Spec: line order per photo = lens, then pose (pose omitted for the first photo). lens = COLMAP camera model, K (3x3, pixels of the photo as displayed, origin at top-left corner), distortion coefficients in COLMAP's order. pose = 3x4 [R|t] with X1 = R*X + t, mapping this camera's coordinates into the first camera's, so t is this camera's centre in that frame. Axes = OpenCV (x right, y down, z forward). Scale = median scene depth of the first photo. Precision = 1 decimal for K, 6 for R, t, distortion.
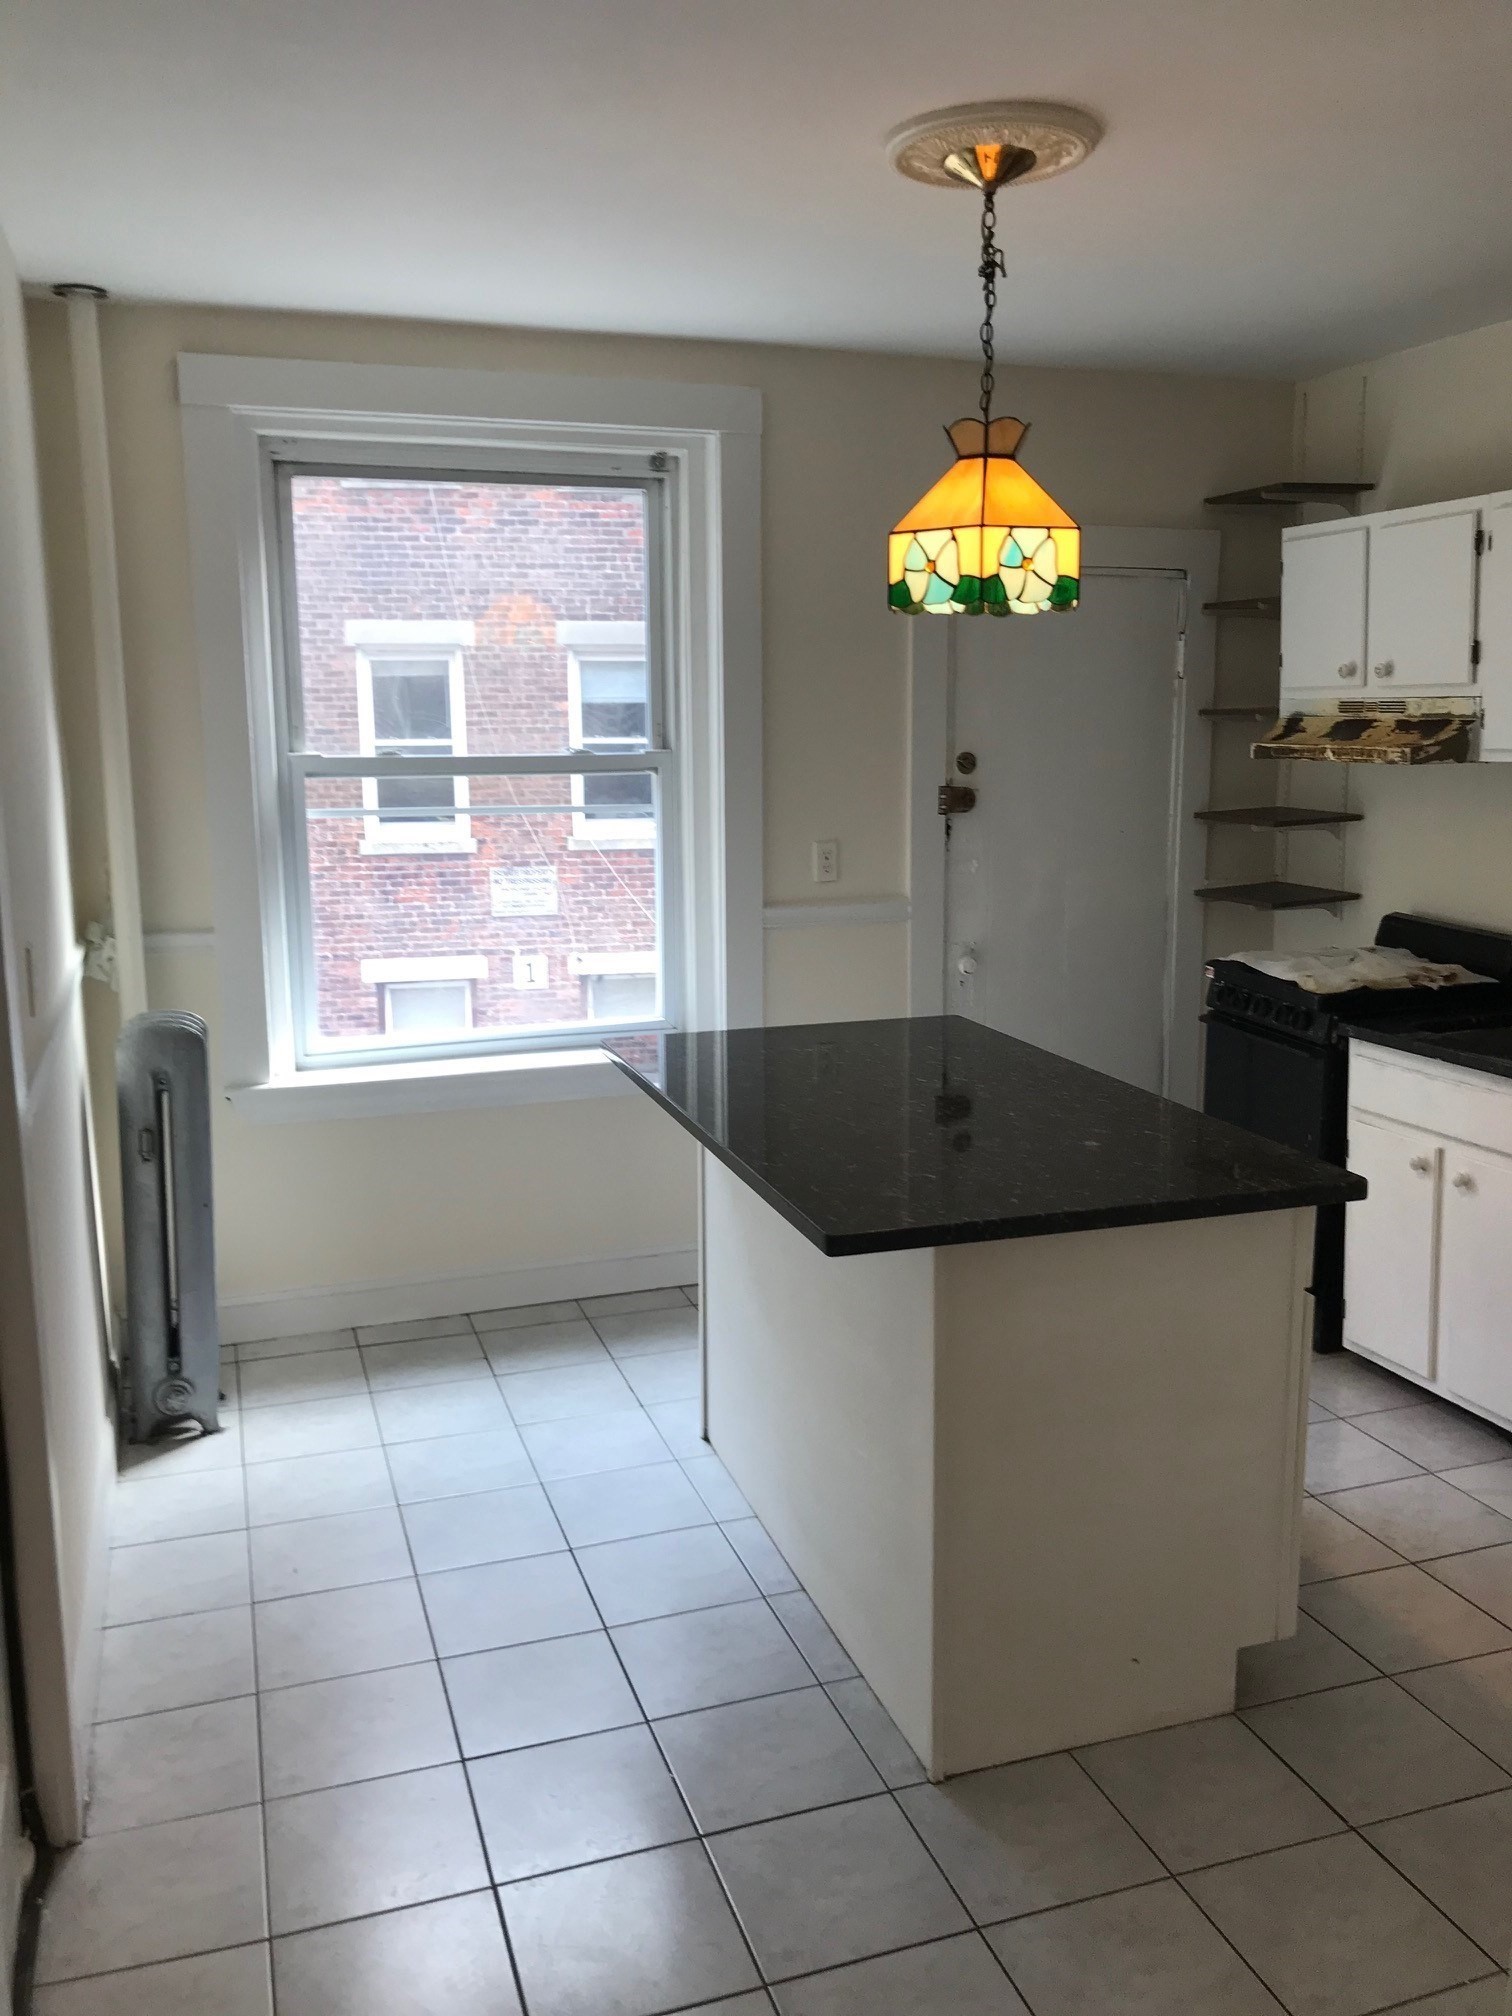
lens RADIAL K [[1658.2, 0, 745.1], [0, 1658.2, 1007.7], [0, 0, 1]] dist [0.023622, -0.014857]
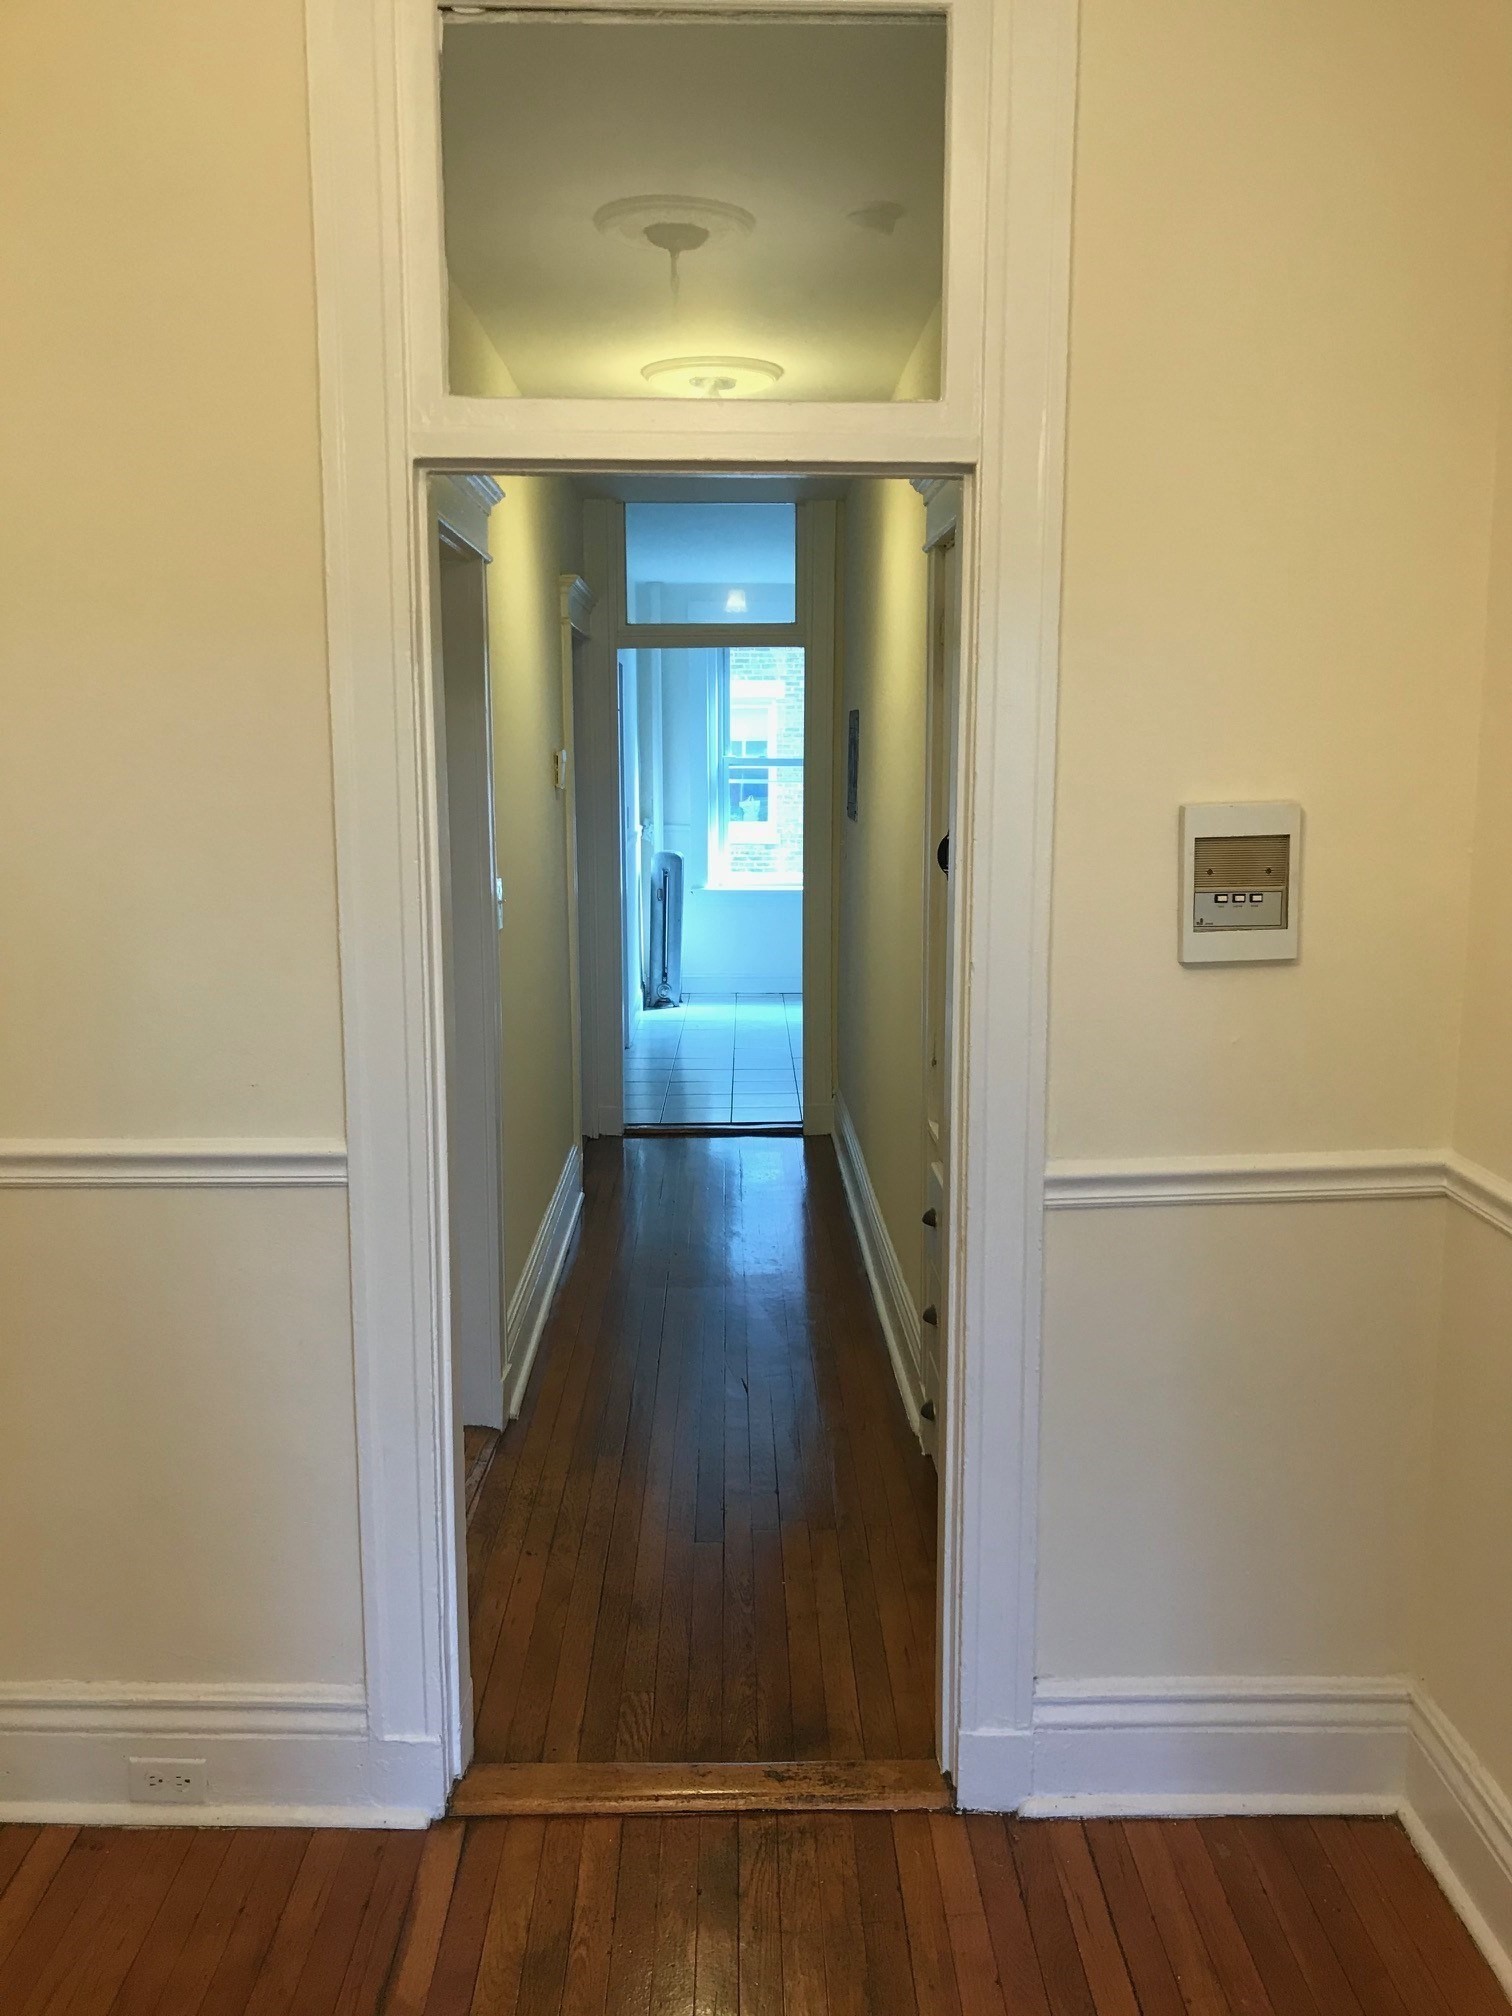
lens RADIAL K [[1658.2, 0, 757.4], [0, 1658.2, 1005.6], [0, 0, 1]] dist [0.023622, -0.014857]
pose [[0.954887, 0.059151, -0.291020, 0.595257], [-0.057875, 0.998239, 0.012997, 0.210944], [0.291276, 0.004432, 0.956629, -1.556382]]
